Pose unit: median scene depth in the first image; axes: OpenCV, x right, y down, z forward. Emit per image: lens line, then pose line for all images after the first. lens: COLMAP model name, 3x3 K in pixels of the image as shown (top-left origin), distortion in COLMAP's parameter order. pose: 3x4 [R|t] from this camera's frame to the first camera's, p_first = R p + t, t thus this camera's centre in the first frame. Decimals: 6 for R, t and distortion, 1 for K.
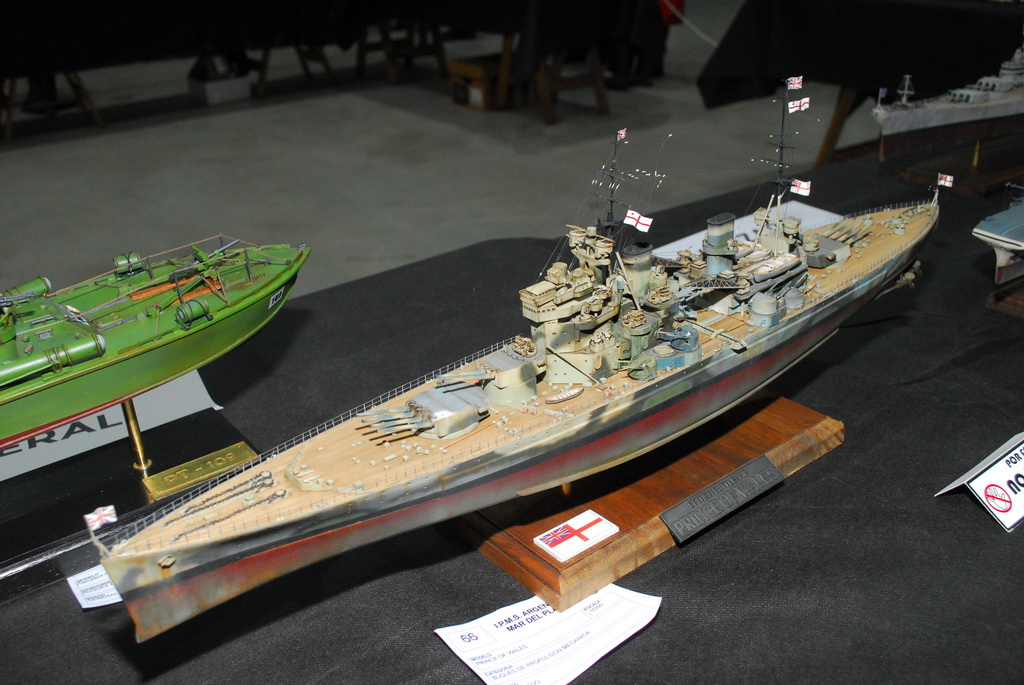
lens RADIAL K [[1020.7, 0, 511.6], [0, 1020.7, 328.1], [0, 0, 1]] dist [-0.027561, -0.011466]
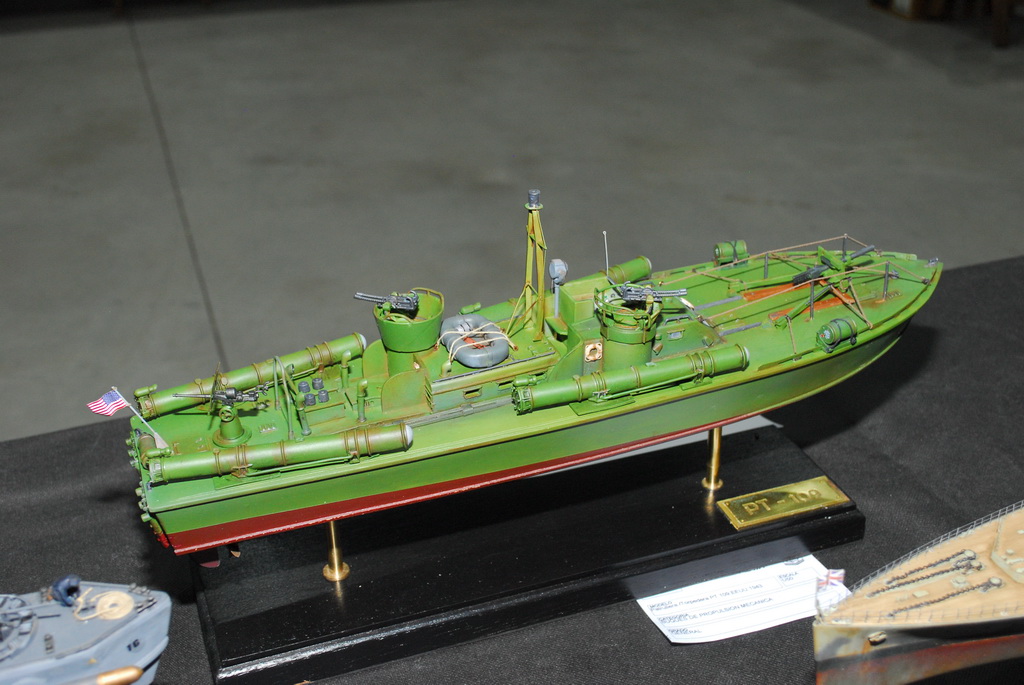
lens RADIAL K [[1301.7, 0, 512.0], [0, 1301.7, 342.5], [0, 0, 1]] dist [-0.025881, 0.029018]
pose [[0.955189, 0.163994, -0.246416, -0.045443], [-0.149709, 0.985823, 0.075760, -0.007314], [0.255346, -0.035474, 0.966199, -0.020171]]
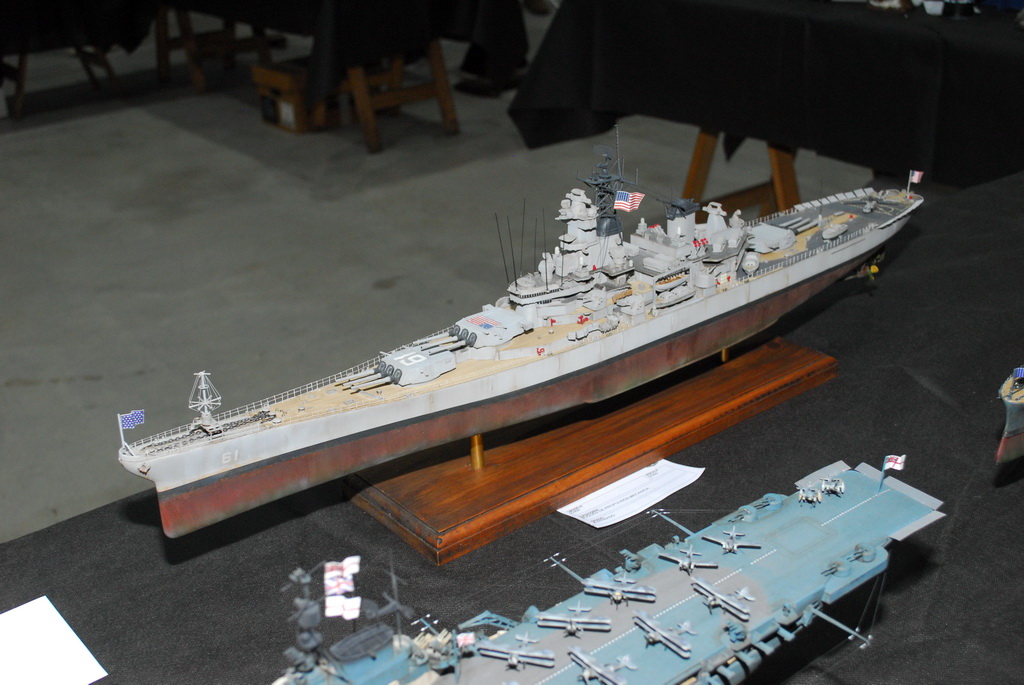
lens RADIAL K [[1229.5, 0, 512.0], [0, 1229.5, 342.5], [0, 0, 1]] dist [-0.023603, -0.057605]
pose [[0.999734, -0.023022, 0.001136, 0.173625], [0.023012, 0.999703, 0.008025, -0.084746], [-0.001320, -0.007996, 0.999967, 0.126007]]
